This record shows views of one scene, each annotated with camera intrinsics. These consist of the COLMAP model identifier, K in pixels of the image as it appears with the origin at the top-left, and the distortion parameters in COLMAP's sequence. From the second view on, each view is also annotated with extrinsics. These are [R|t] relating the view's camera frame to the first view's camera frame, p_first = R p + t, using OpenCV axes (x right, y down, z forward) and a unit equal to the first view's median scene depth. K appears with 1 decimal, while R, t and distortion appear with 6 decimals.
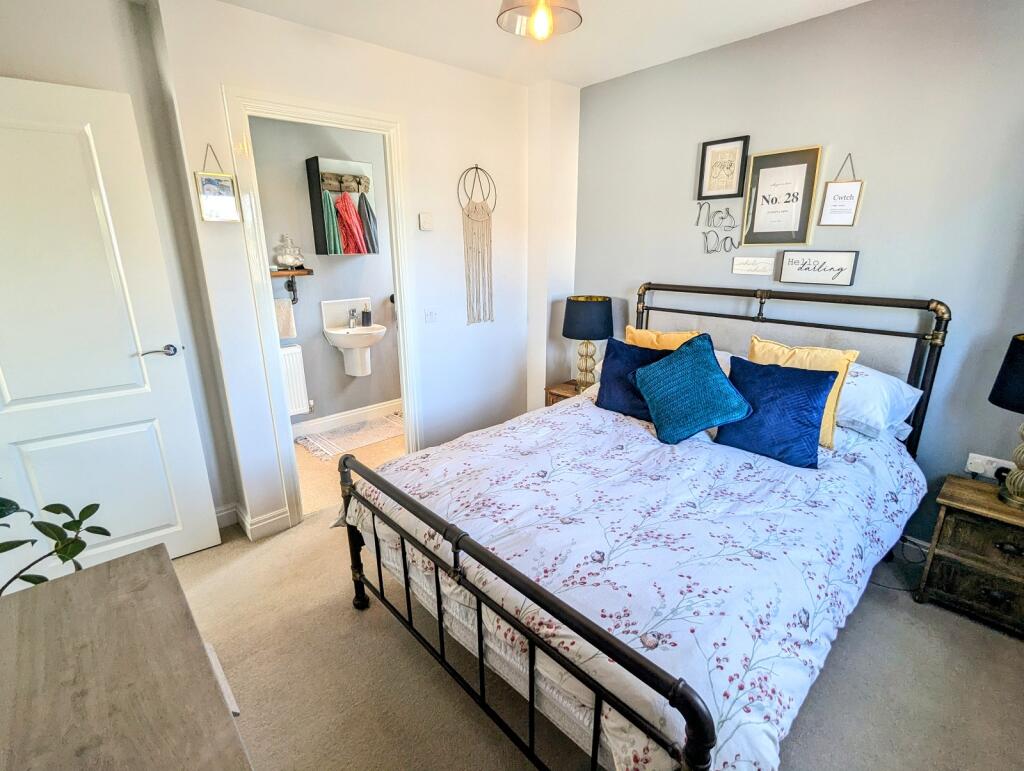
lens RADIAL K [[487.9, 0, 509.9], [0, 487.9, 388.2], [0, 0, 1]] dist [-0.001141, -0.000856]
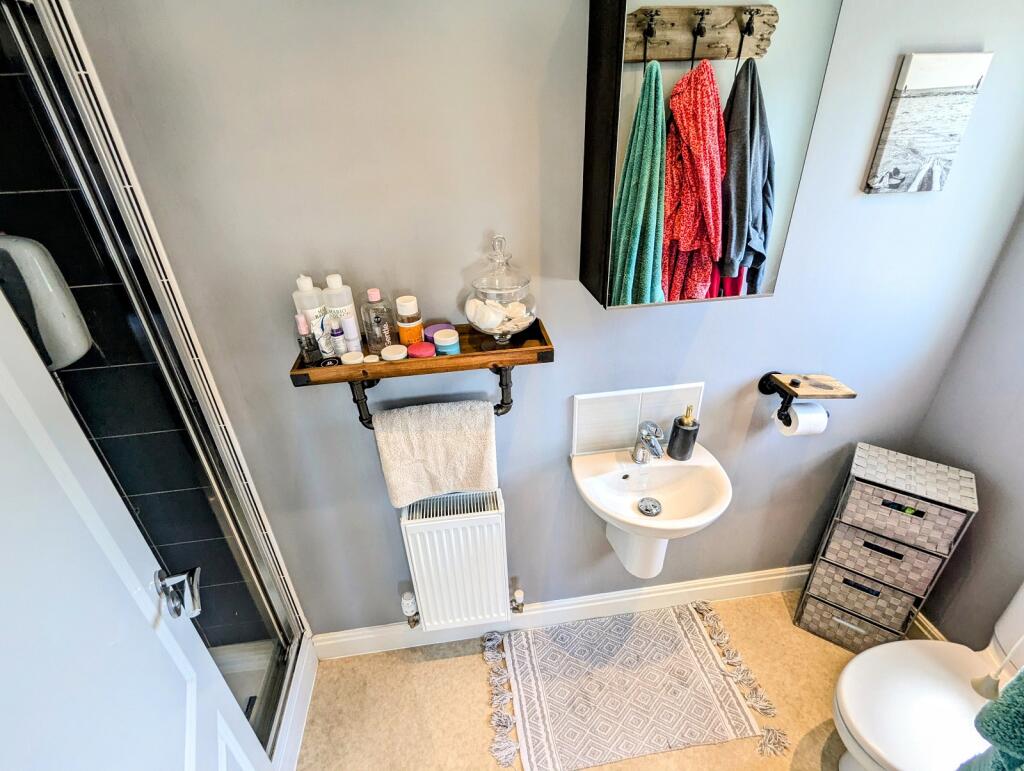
lens RADIAL K [[487.9, 0, 511.5], [0, 487.9, 381.7], [0, 0, 1]] dist [-0.001141, -0.000856]
pose [[0.821990, 0.262168, -0.505569, -0.206134], [-0.134429, 0.951974, 0.275090, -0.252443], [0.553408, -0.158158, 0.817756, 0.576702]]
